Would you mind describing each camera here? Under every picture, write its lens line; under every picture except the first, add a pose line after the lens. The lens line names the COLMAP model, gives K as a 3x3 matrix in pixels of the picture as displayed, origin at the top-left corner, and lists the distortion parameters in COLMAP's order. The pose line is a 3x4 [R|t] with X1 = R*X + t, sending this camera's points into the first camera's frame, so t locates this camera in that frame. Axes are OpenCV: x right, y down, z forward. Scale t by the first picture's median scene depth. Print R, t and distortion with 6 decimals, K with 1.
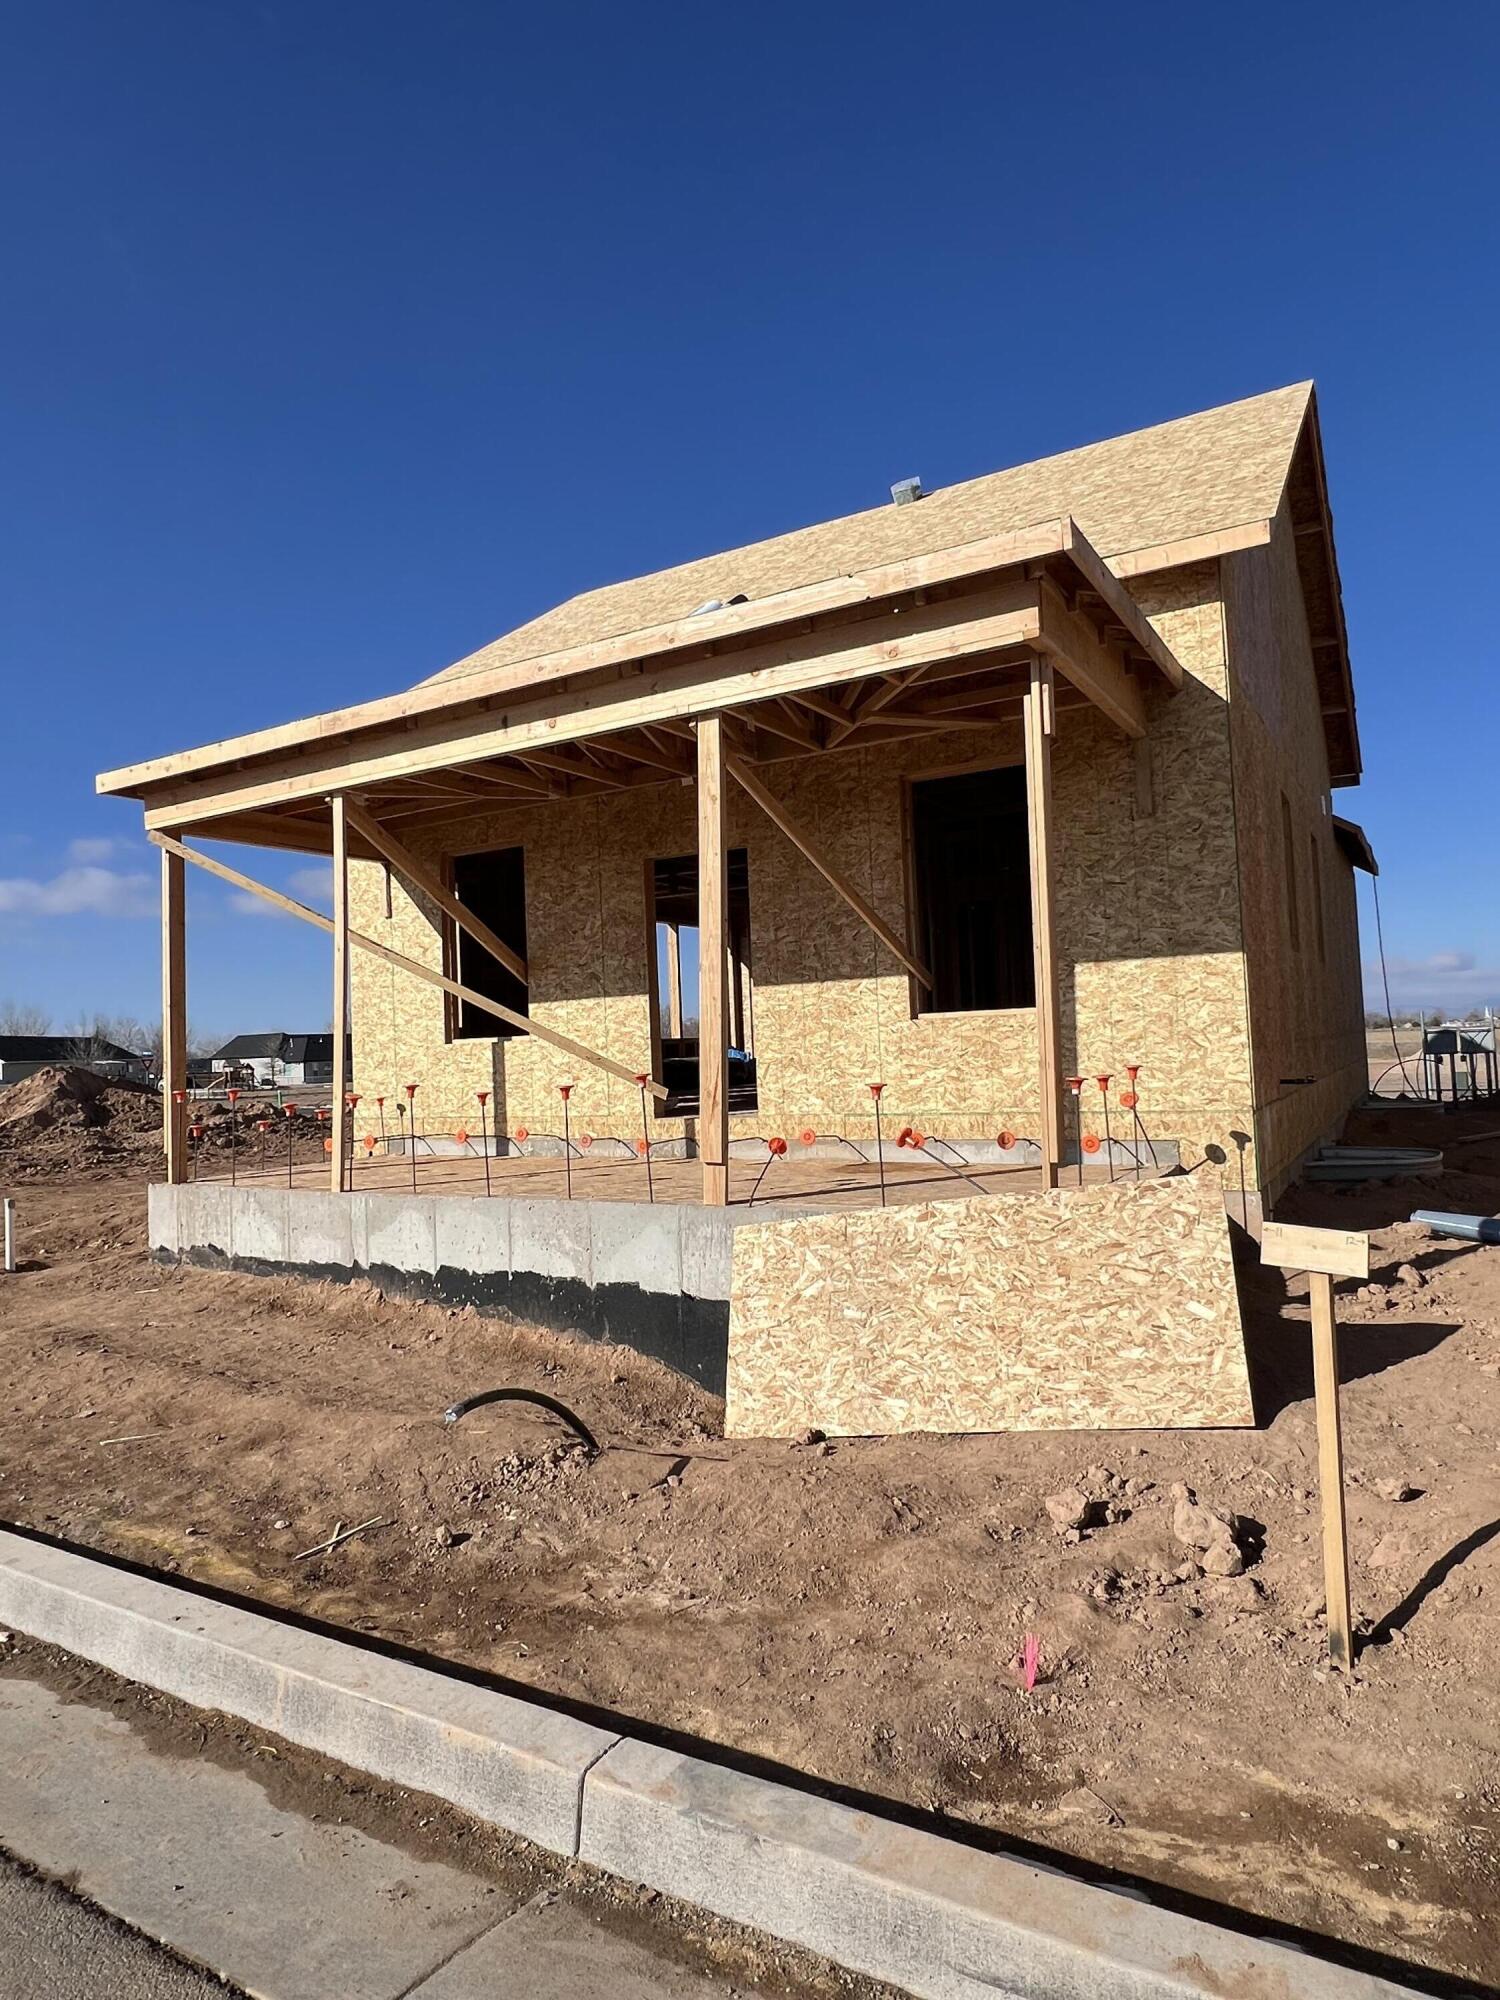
lens RADIAL K [[1180.8, 0, 750.0], [0, 1180.8, 1000.0], [0, 0, 1]] dist [-0.003449, -0.001015]
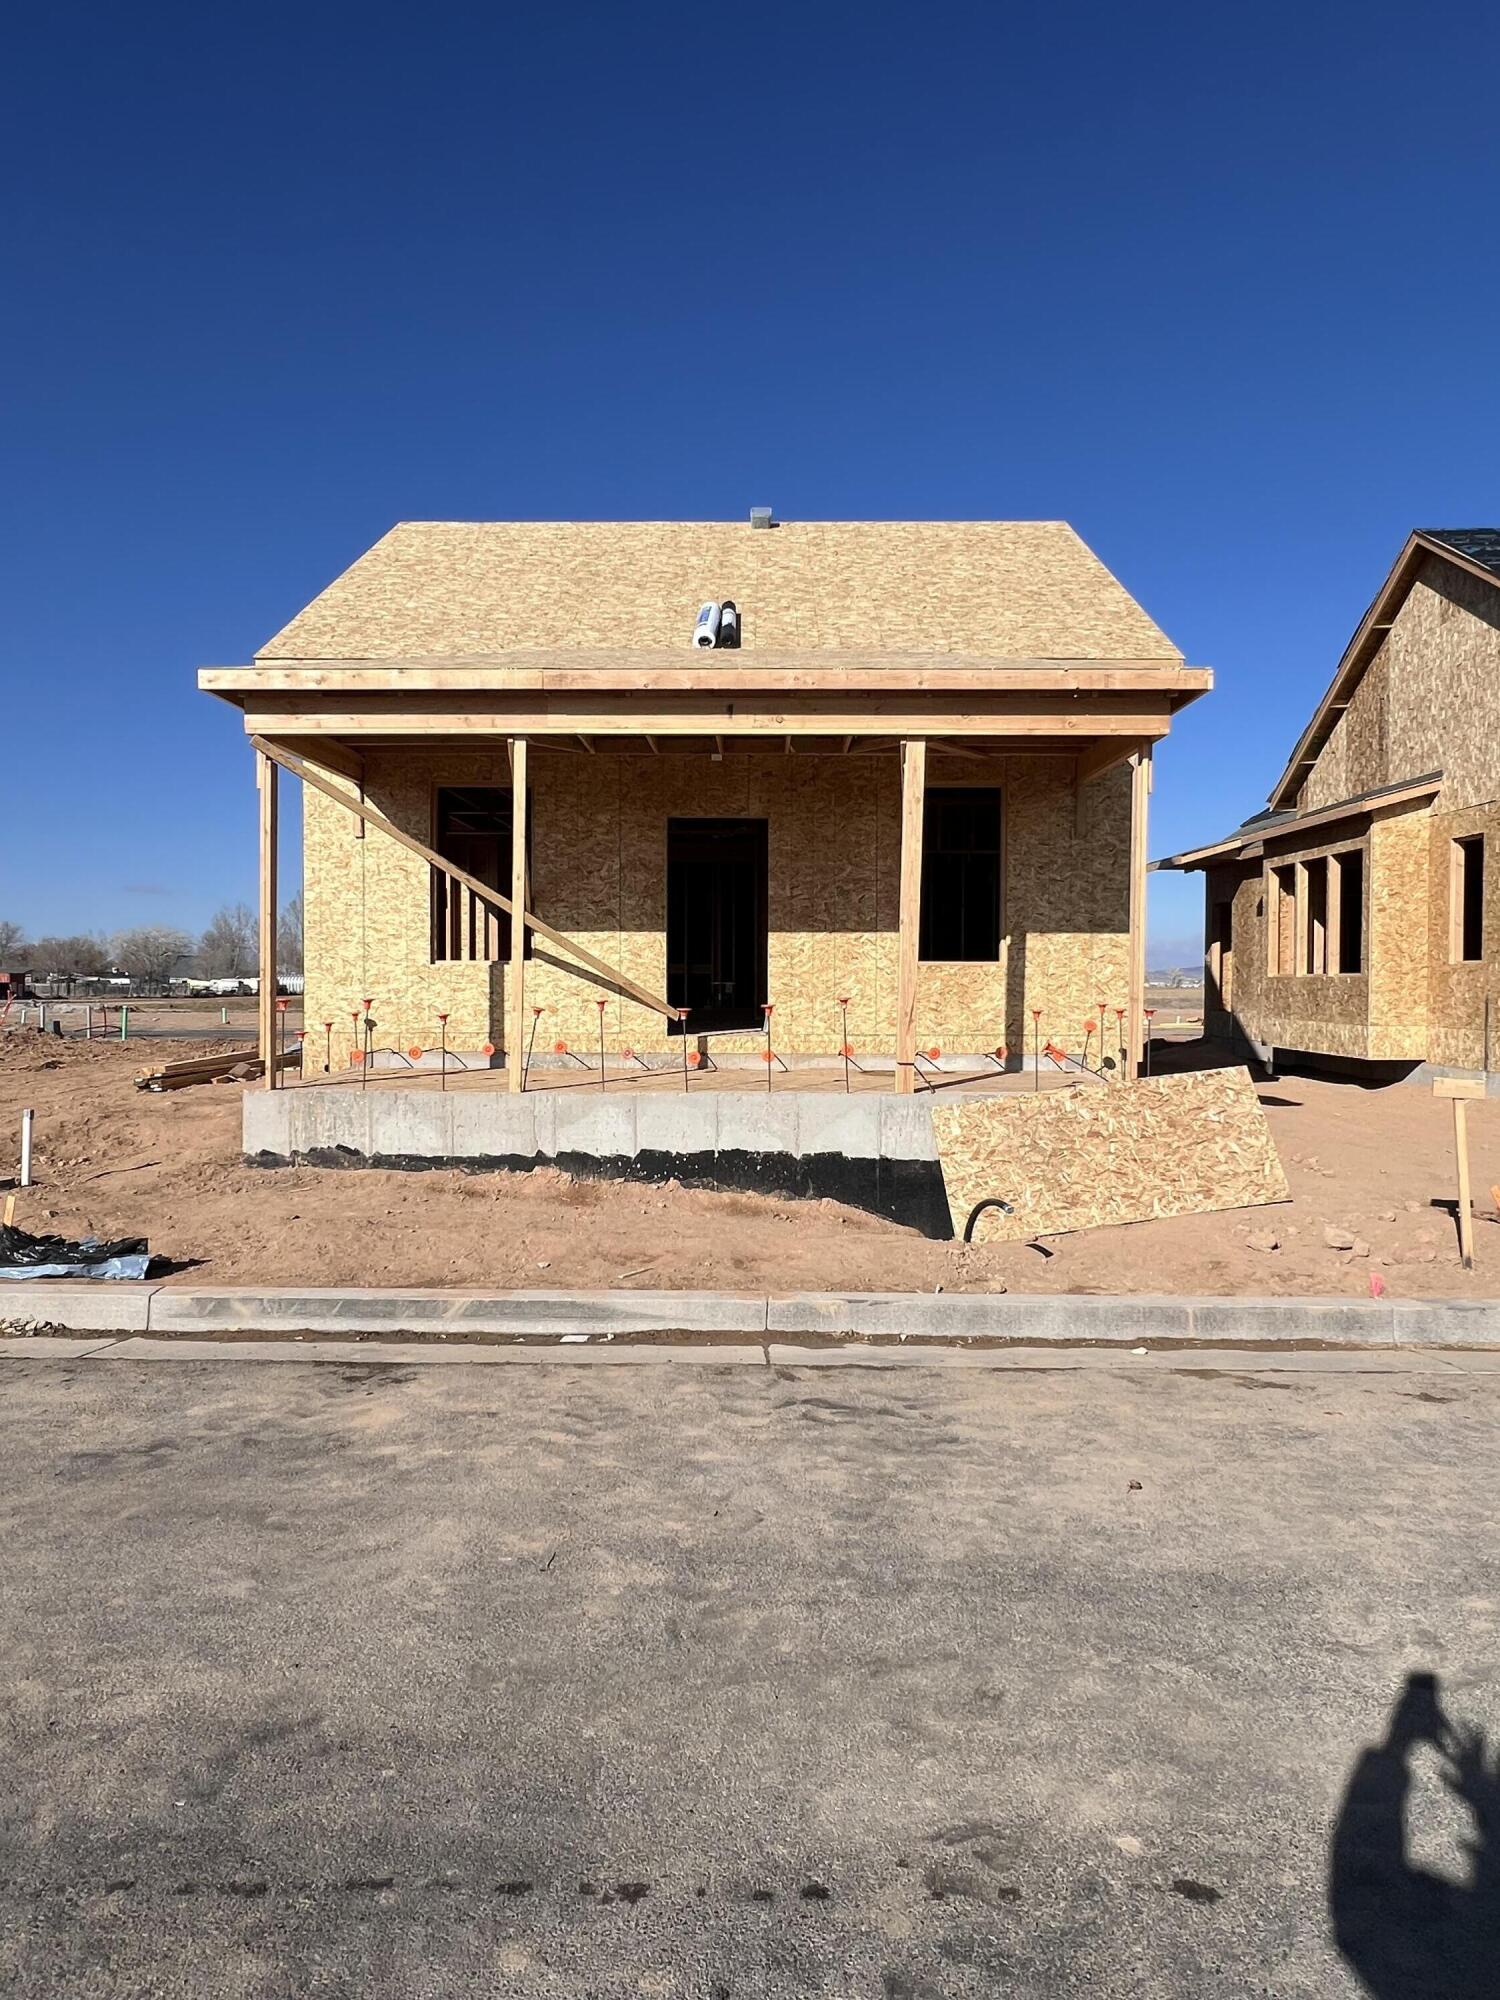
lens RADIAL K [[1197.1, 0, 750.0], [0, 1197.1, 1000.0], [0, 0, 1]] dist [-0.000011, 0.000153]
pose [[0.863775, 0.035705, 0.502611, -0.753128], [-0.059825, 0.997698, 0.031939, 0.024702], [-0.500313, -0.057657, 0.863923, -0.103196]]
